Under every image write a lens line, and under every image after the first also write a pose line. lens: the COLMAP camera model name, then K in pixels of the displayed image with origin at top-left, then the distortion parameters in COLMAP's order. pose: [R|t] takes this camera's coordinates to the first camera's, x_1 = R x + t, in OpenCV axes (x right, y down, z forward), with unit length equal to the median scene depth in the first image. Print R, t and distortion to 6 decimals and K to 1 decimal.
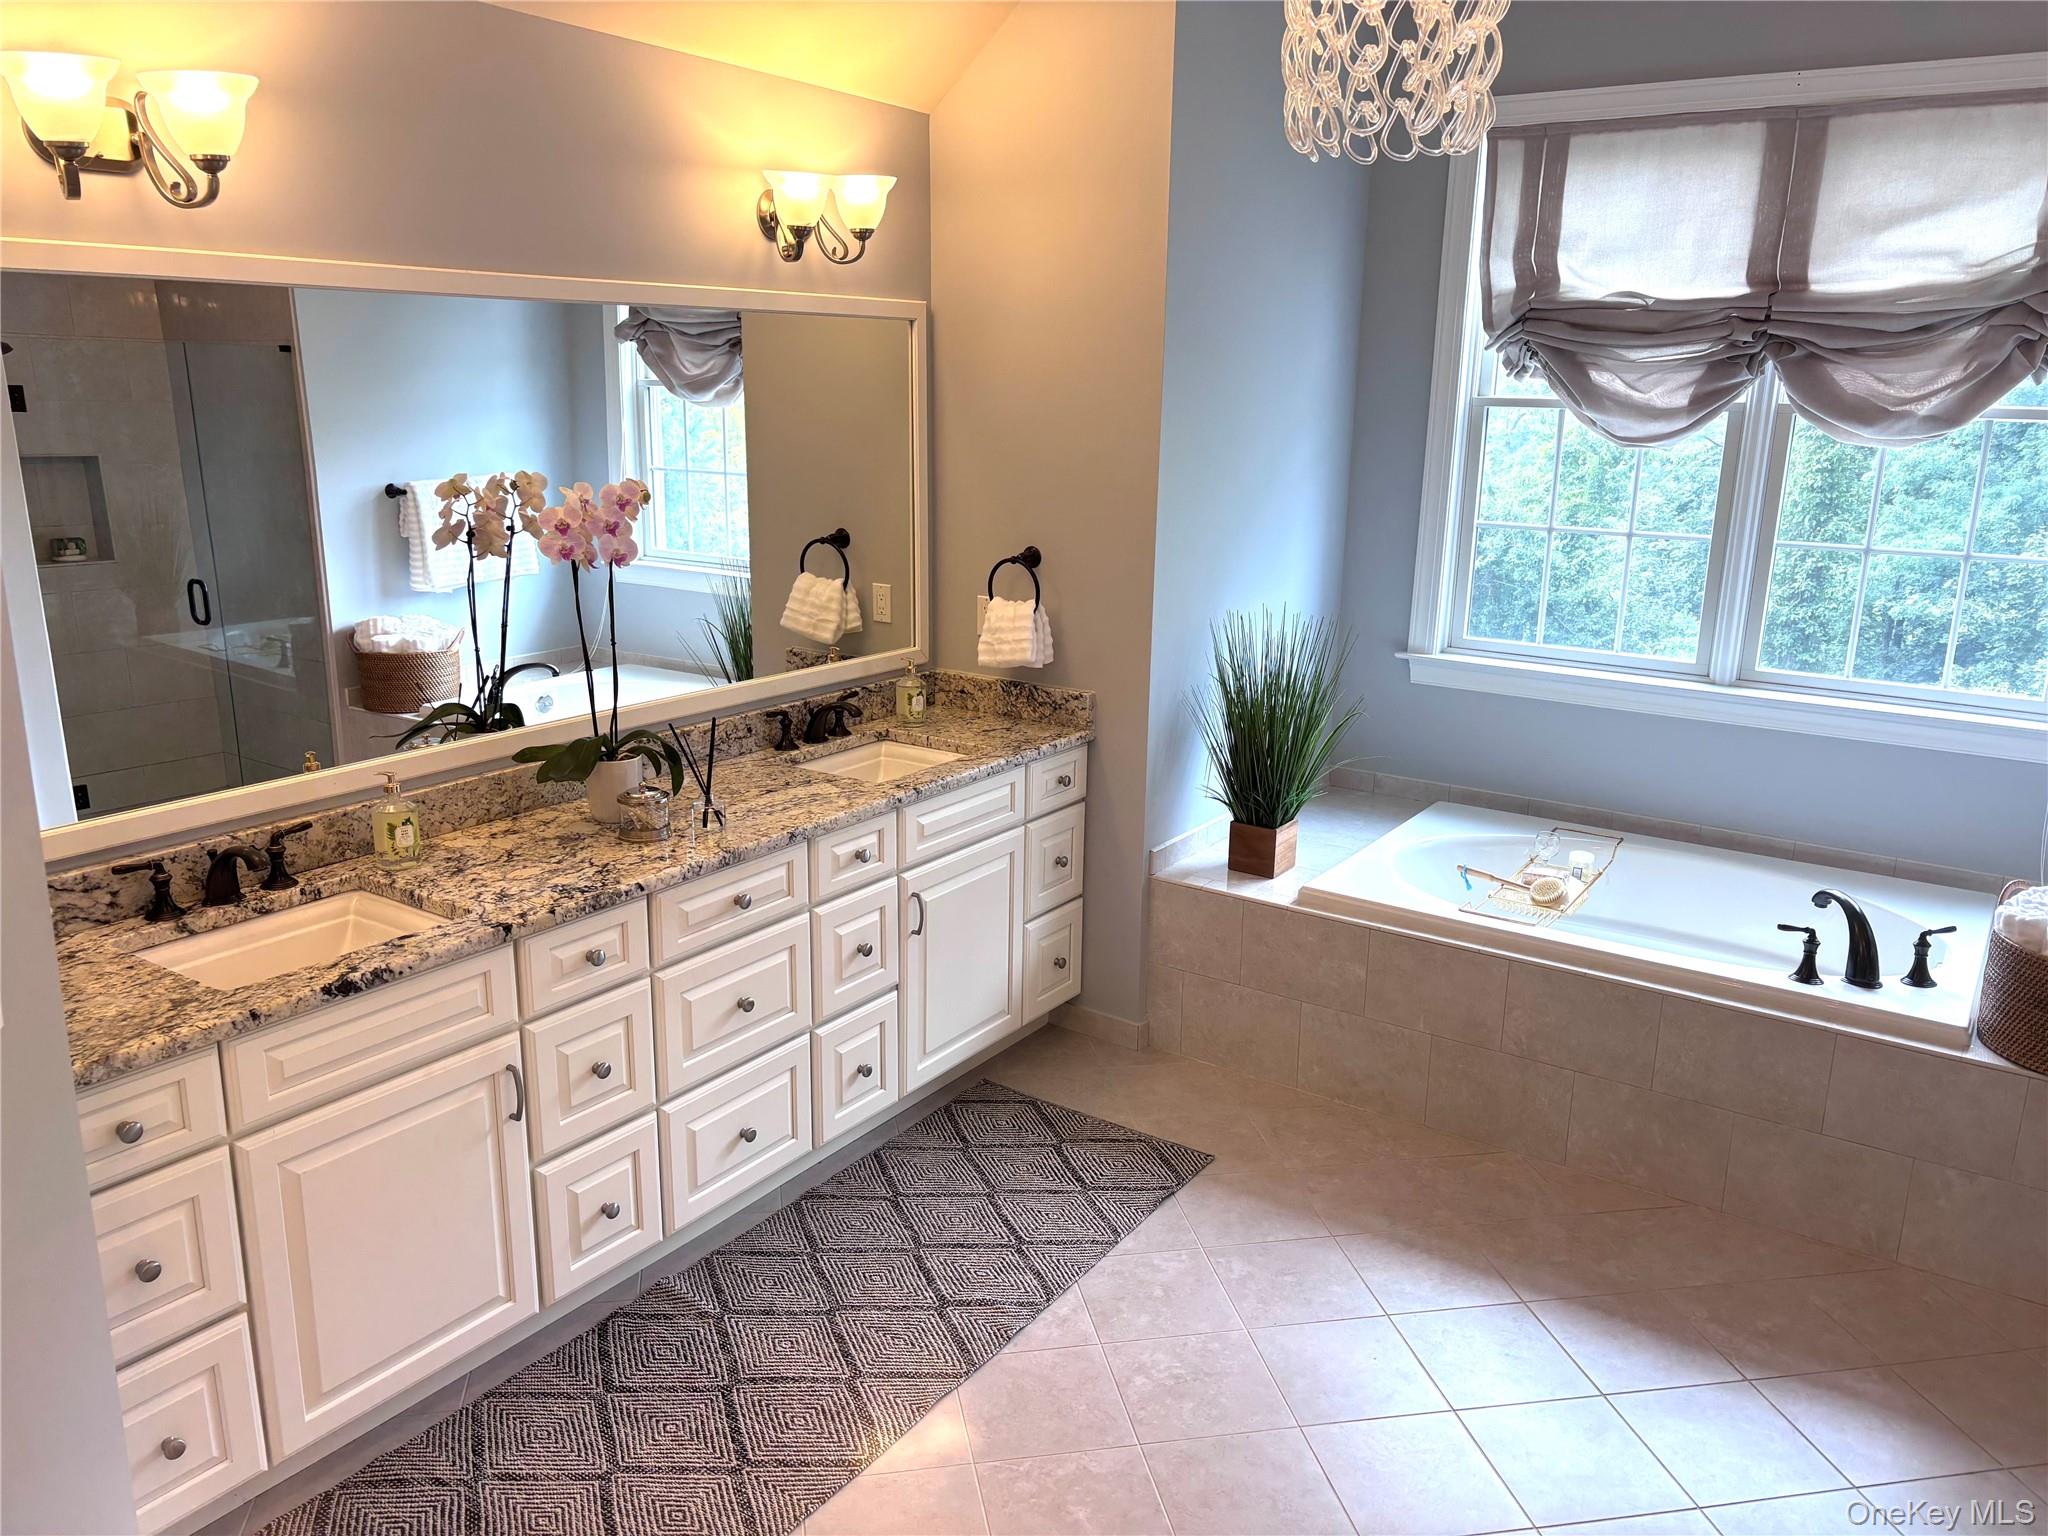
lens RADIAL K [[1525.9, 0, 1016.7], [0, 1525.9, 773.9], [0, 0, 1]] dist [0.043552, -0.037086]
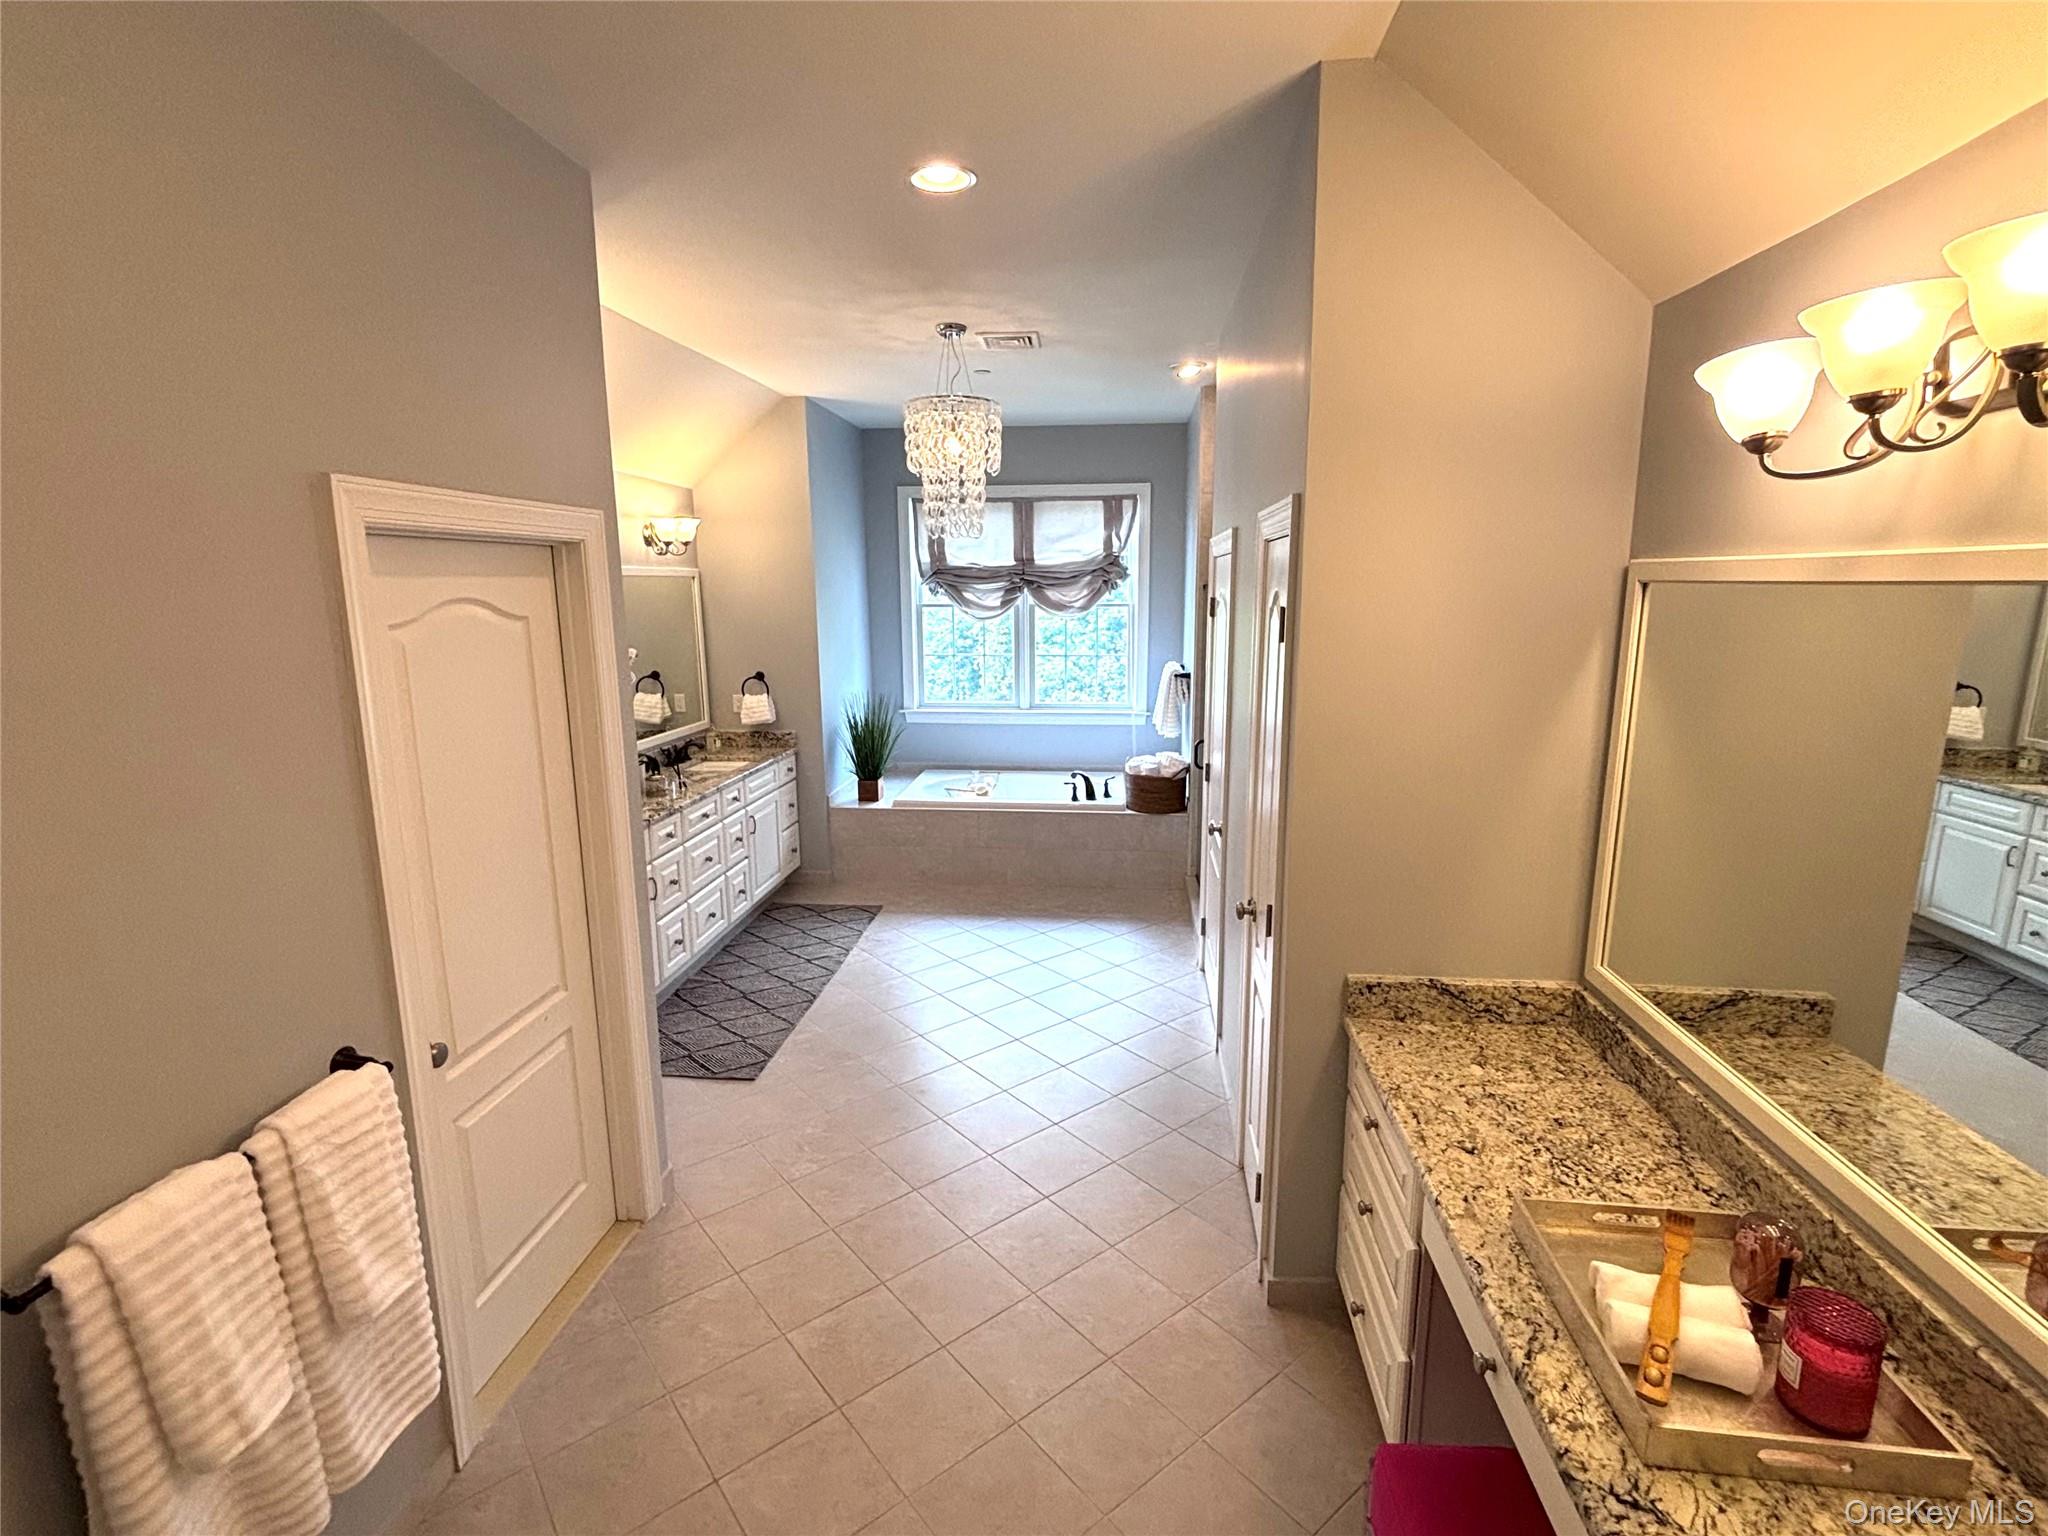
lens RADIAL K [[955.5, 0, 1024.7], [0, 955.5, 766.0], [0, 0, 1]] dist [0.002309, 0.000021]
pose [[0.876496, -0.107674, 0.469214, -0.334944], [0.139191, 0.989719, -0.032892, 0.095846], [-0.460848, 0.094140, 0.882472, -0.451221]]
